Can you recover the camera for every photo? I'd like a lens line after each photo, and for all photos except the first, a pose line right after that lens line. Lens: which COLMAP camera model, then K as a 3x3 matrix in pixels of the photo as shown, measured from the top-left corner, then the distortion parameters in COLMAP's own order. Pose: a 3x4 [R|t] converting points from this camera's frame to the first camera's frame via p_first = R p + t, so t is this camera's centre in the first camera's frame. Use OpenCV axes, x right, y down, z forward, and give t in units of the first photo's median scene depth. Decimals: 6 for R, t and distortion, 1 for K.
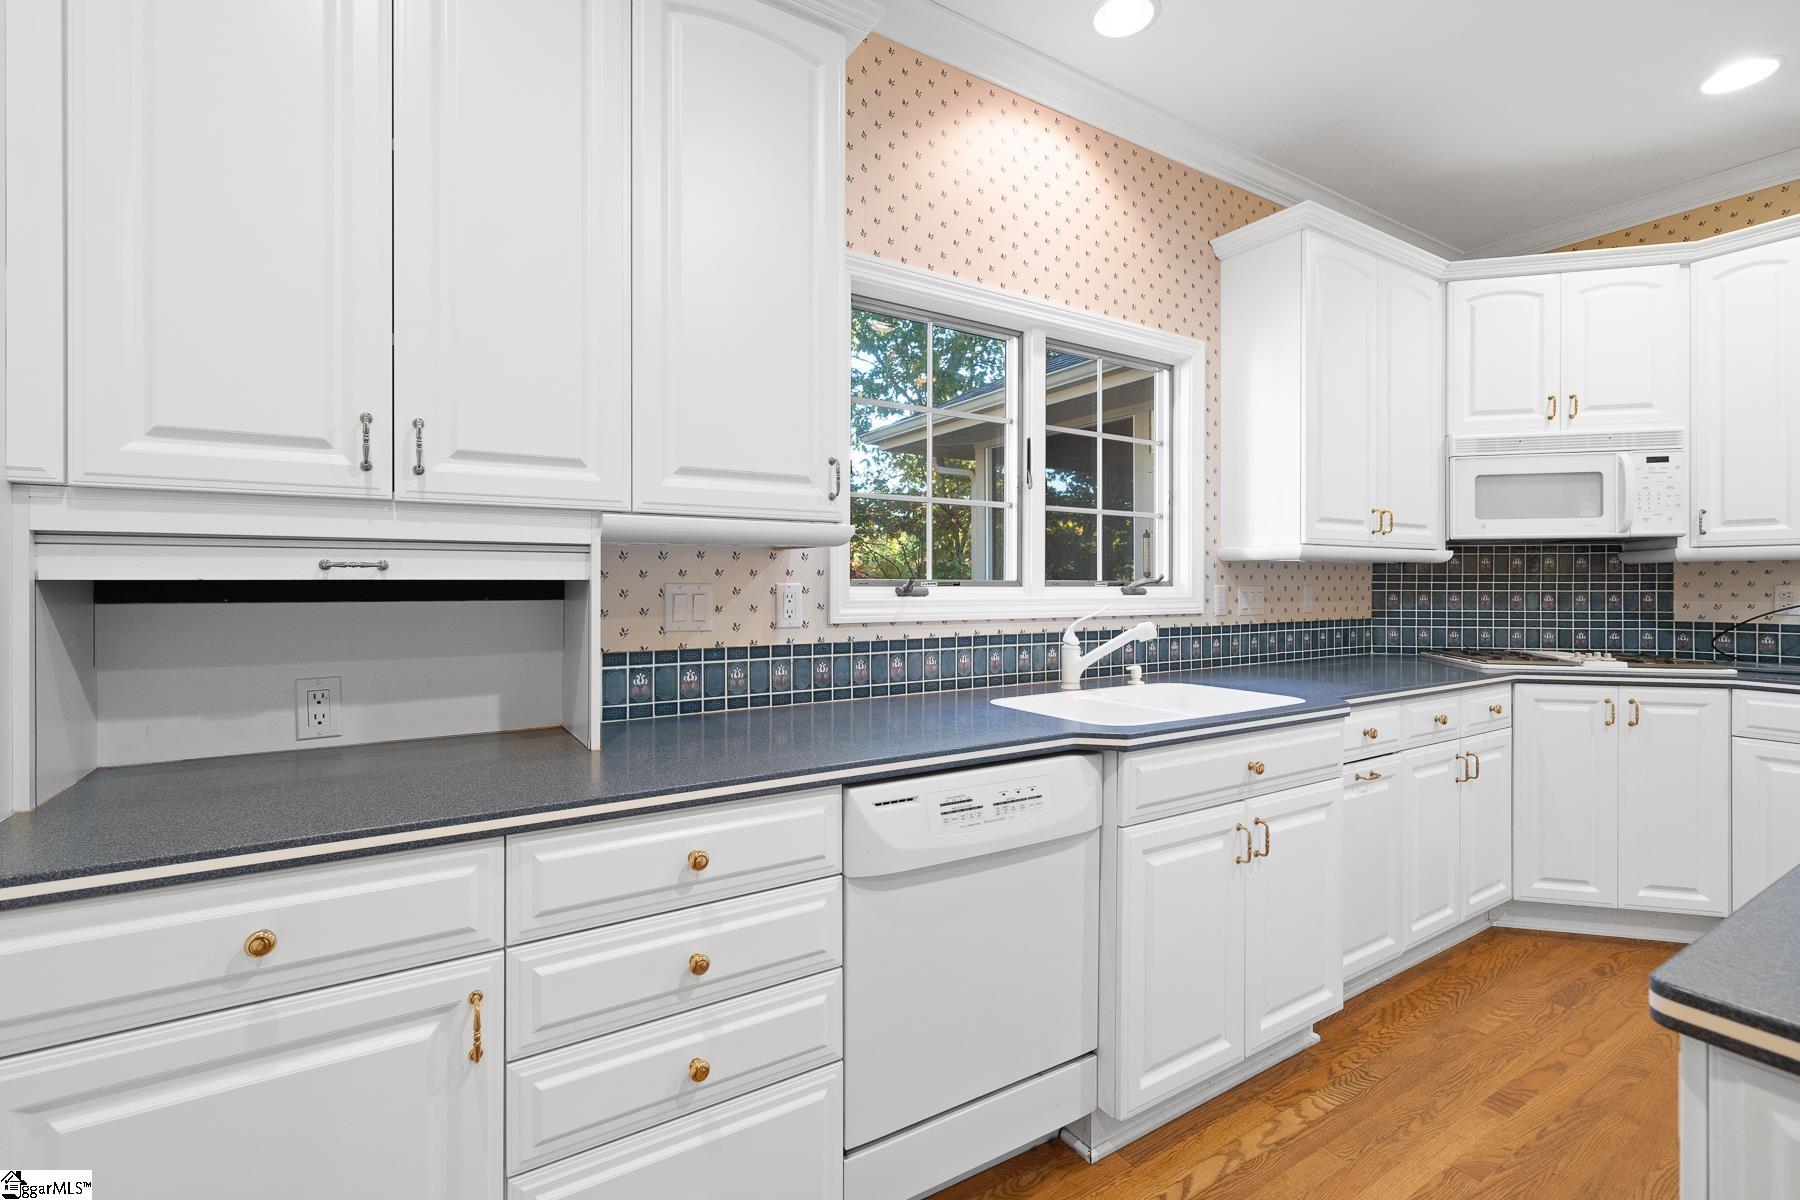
lens RADIAL K [[790.4, 0, 890.5], [0, 790.4, 581.9], [0, 0, 1]] dist [0.000404, 0.000090]
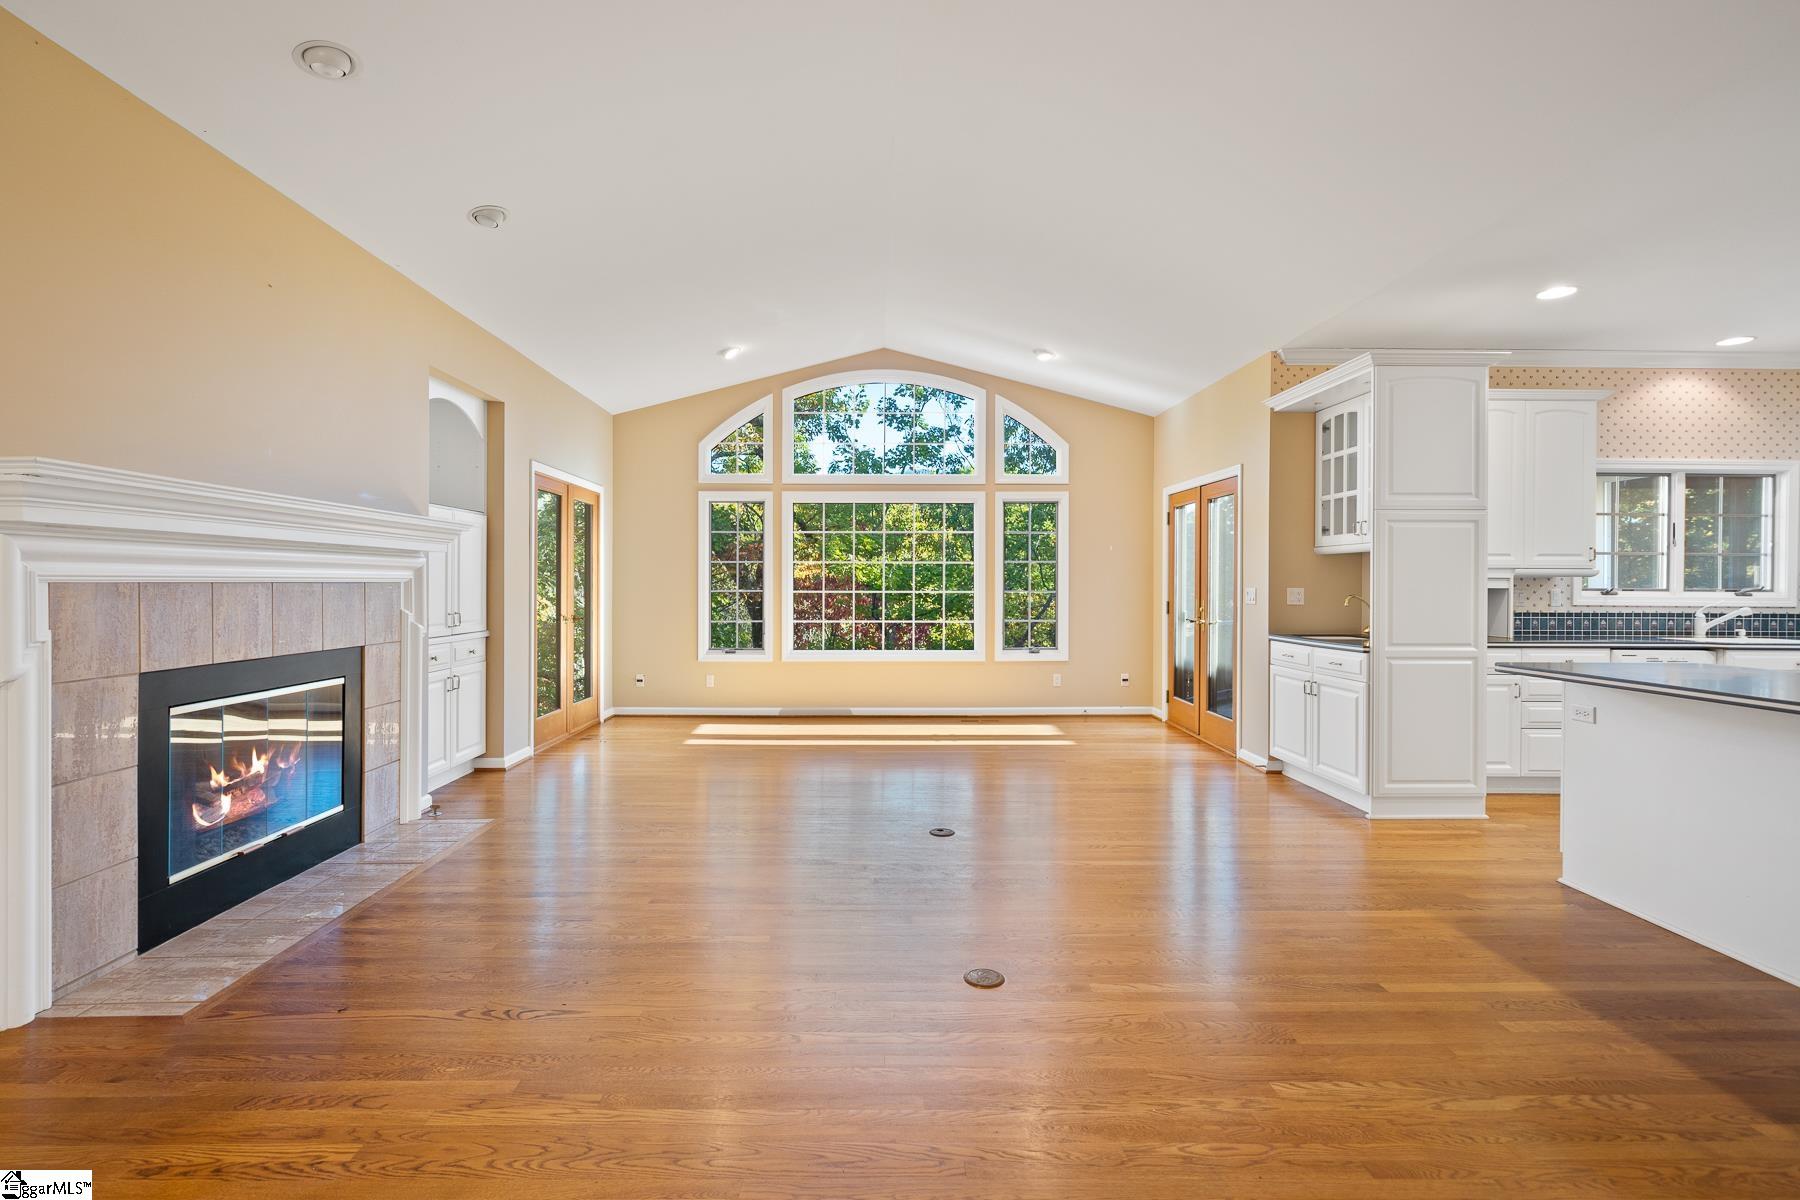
lens RADIAL K [[831.7, 0, 885.9], [0, 831.7, 586.1], [0, 0, 1]] dist [0.002060, 0.000161]
pose [[0.856039, 0.006529, -0.516870, -0.537707], [-0.004515, 0.999977, 0.005154, -0.012261], [0.516891, -0.002079, 0.856049, -2.260443]]
